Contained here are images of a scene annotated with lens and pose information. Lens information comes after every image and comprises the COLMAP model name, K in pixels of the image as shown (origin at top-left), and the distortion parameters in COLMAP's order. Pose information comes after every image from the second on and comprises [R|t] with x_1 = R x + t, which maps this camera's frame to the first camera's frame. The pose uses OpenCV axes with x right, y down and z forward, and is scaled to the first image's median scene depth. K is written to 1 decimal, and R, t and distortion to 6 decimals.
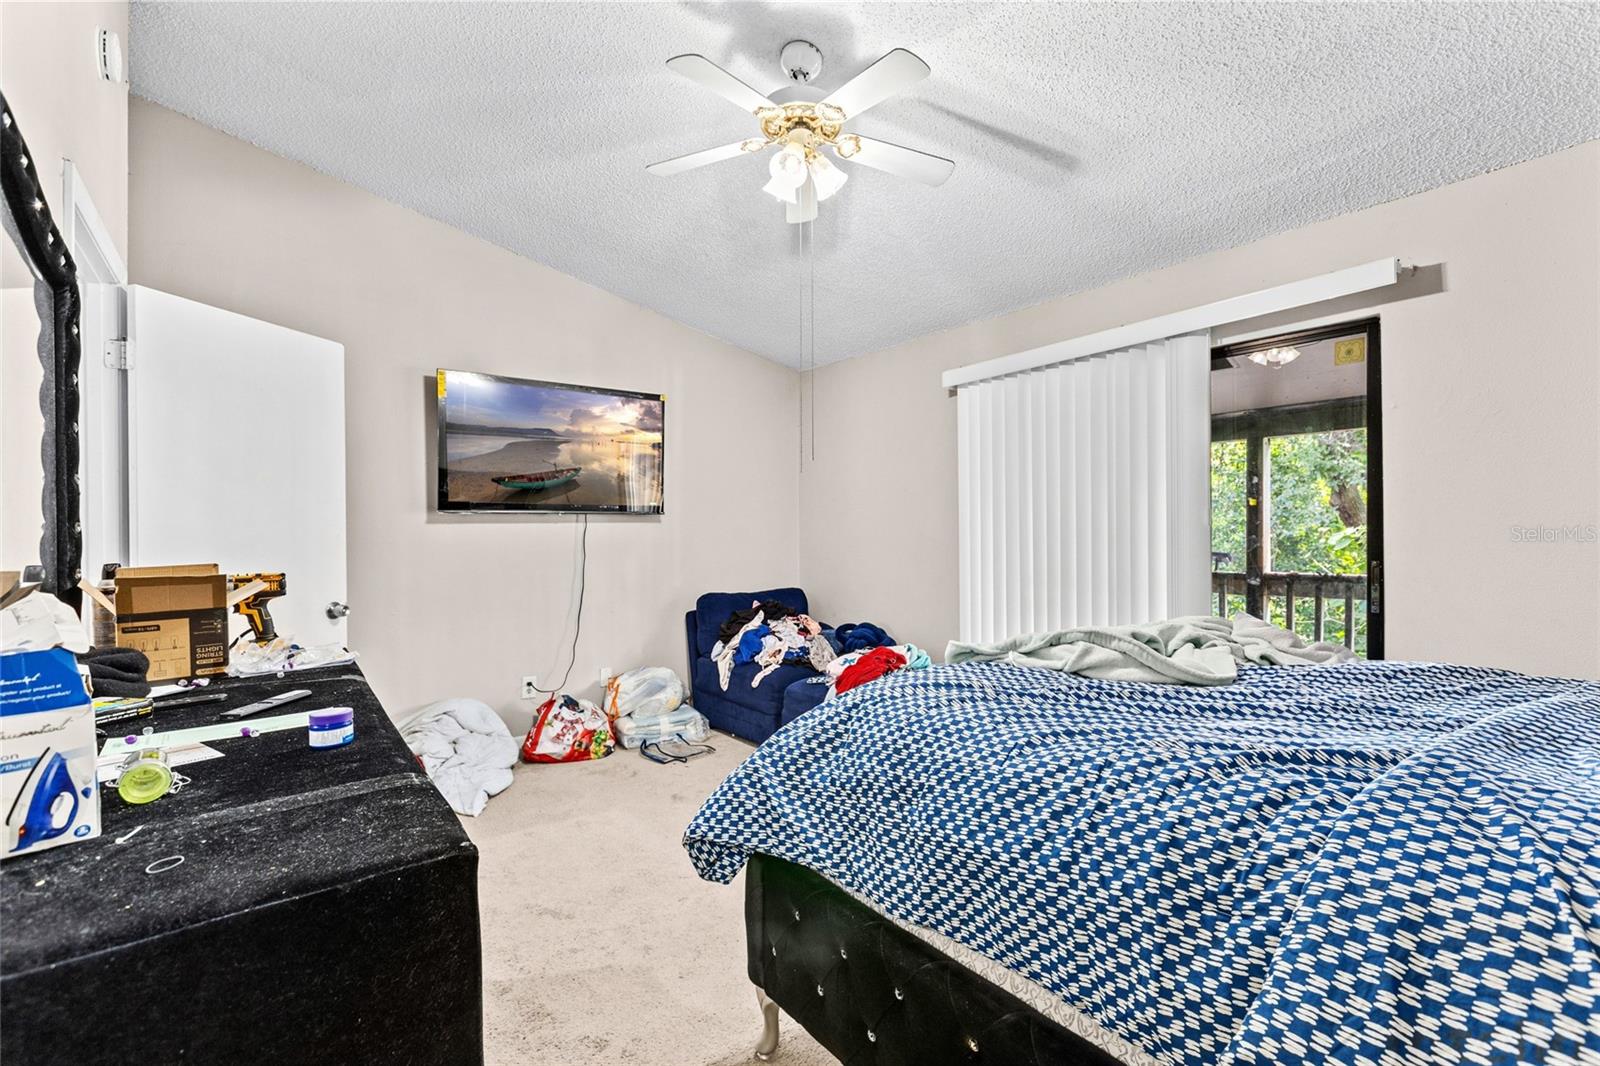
lens RADIAL K [[710.8, 0, 813.1], [0, 710.8, 531.6], [0, 0, 1]] dist [0.000006, -0.000180]
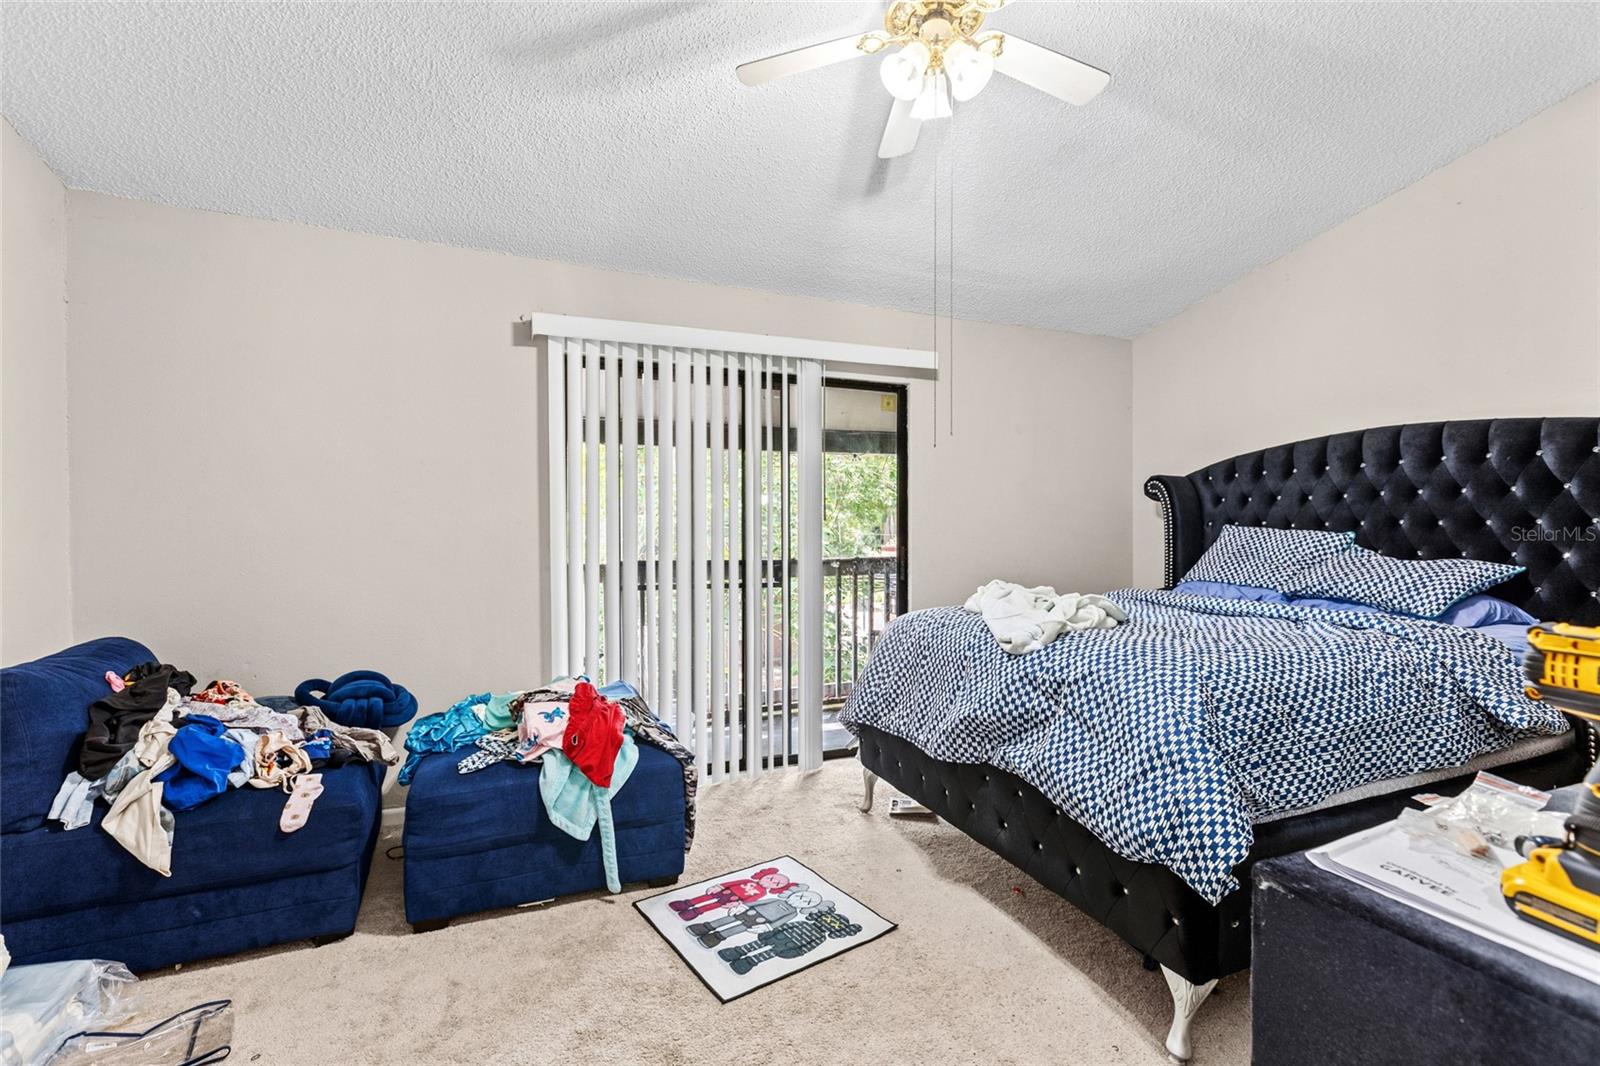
lens RADIAL K [[710.8, 0, 813.1], [0, 710.8, 531.6], [0, 0, 1]] dist [0.000006, -0.000180]
pose [[0.261977, 0.000383, 0.965074, -0.722619], [-0.000801, 1.000000, -0.000179, 0.011193], [-0.965074, -0.000726, 0.261977, 0.785878]]
